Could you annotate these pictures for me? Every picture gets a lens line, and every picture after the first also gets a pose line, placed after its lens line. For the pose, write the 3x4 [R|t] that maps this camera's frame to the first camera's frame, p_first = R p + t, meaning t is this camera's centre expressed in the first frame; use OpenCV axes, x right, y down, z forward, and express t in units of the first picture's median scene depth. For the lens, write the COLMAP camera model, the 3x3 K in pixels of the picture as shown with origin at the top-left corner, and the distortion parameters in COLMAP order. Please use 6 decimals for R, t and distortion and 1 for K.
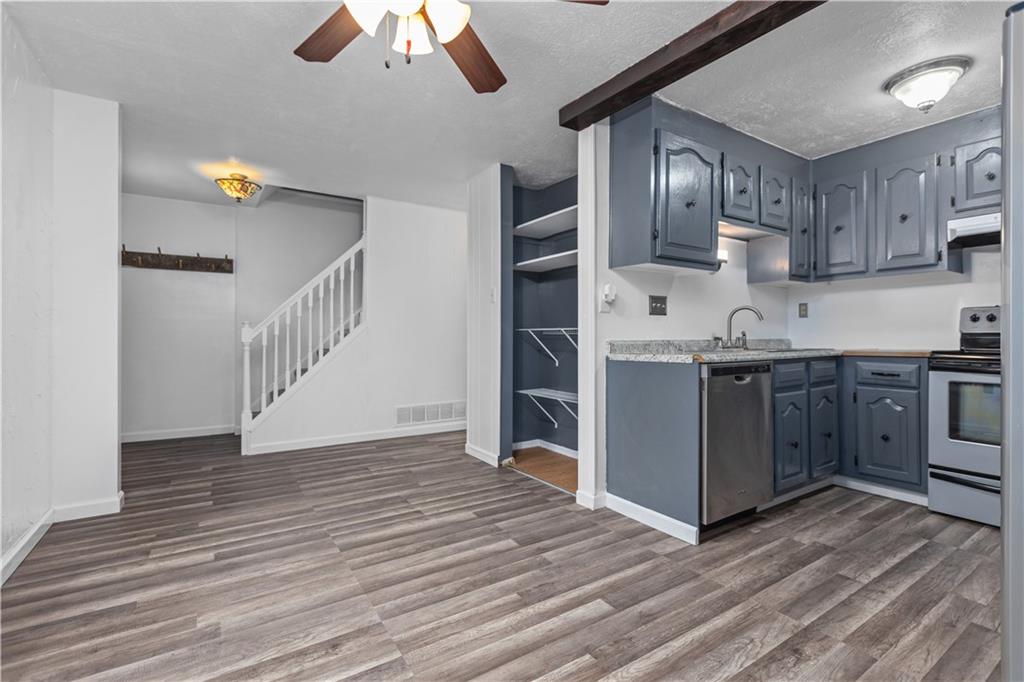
lens RADIAL K [[464.4, 0, 510.5], [0, 464.4, 334.5], [0, 0, 1]] dist [0.000342, -0.001233]
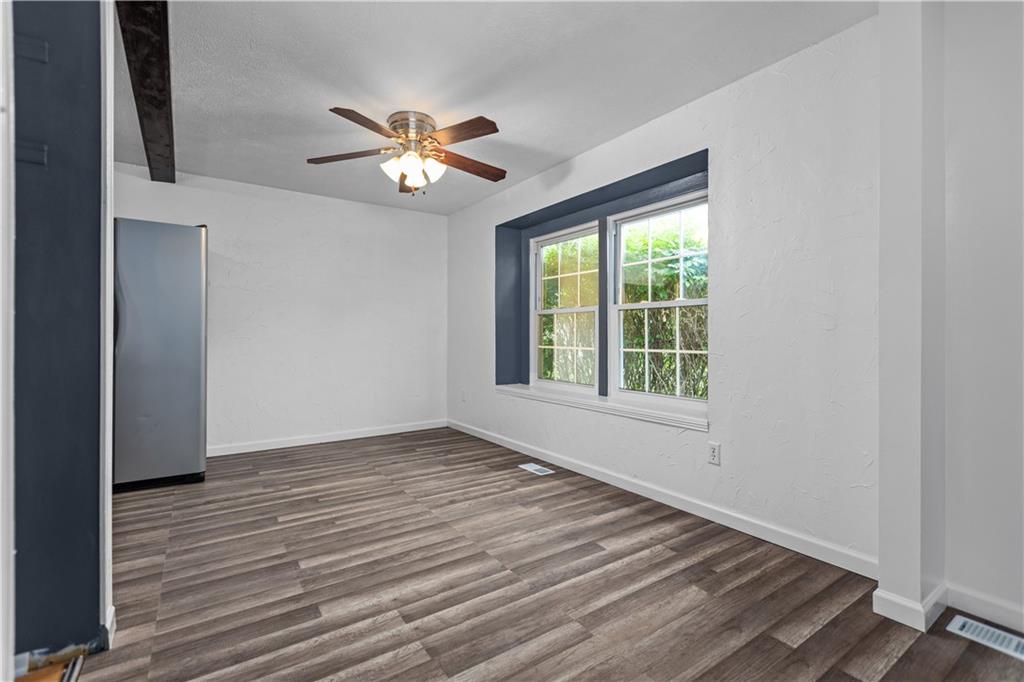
lens RADIAL K [[464.4, 0, 510.5], [0, 464.4, 334.5], [0, 0, 1]] dist [0.000342, -0.001233]
pose [[-0.999756, -0.001211, -0.022070, -0.393879], [-0.001076, 0.999980, -0.006164, 0.002846], [0.022077, -0.006139, -0.999737, 1.986415]]
